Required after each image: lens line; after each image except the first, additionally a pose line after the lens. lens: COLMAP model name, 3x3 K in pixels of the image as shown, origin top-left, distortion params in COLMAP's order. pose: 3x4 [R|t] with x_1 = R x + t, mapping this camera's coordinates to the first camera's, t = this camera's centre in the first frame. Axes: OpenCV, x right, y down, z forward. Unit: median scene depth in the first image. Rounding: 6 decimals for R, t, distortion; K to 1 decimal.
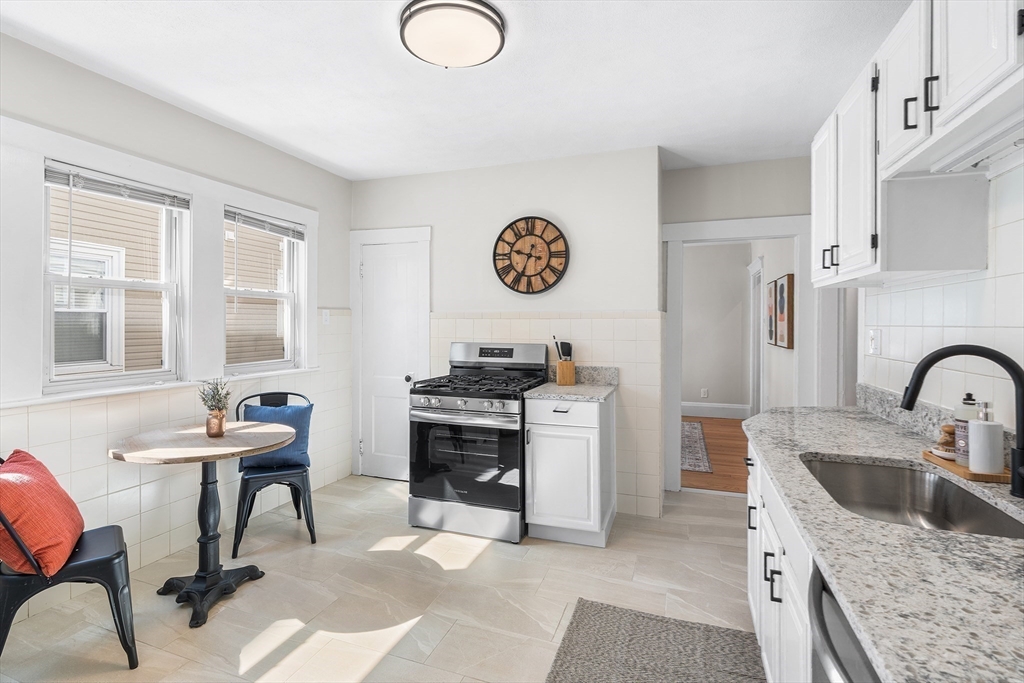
lens RADIAL K [[480.4, 0, 506.3], [0, 480.4, 316.7], [0, 0, 1]] dist [0.000578, 0.000040]
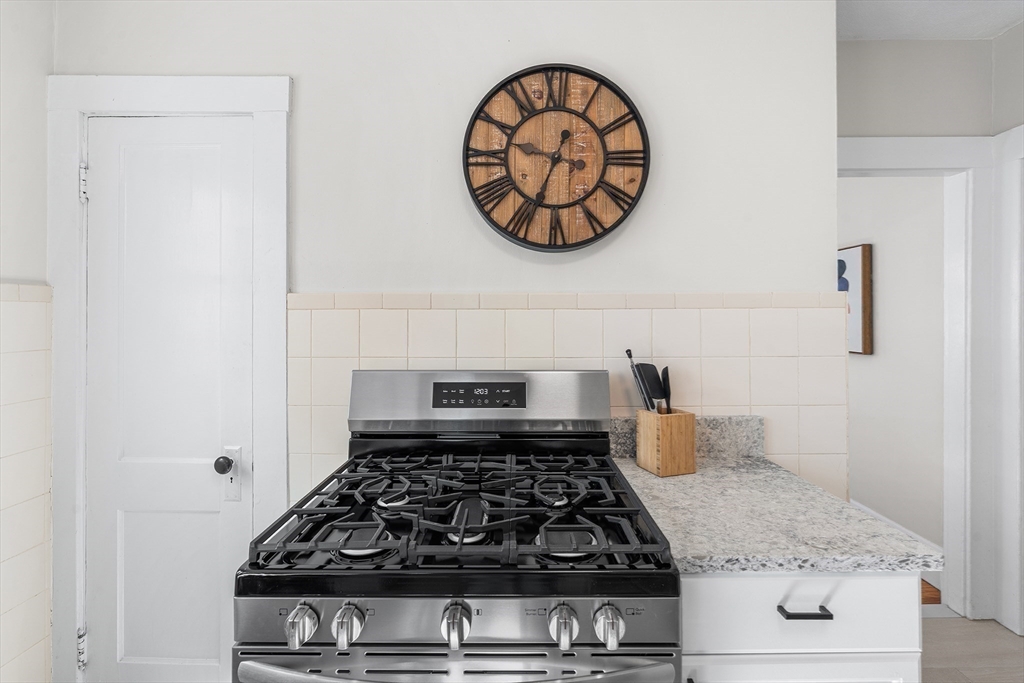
lens RADIAL K [[472.2, 0, 513.0], [0, 472.2, 309.6], [0, 0, 1]] dist [-0.003549, -0.000294]
pose [[0.941487, 0.000900, 0.337048, -0.125139], [0.000275, 0.999994, -0.003438, 0.006209], [-0.337049, 0.003329, 0.941481, 0.623393]]
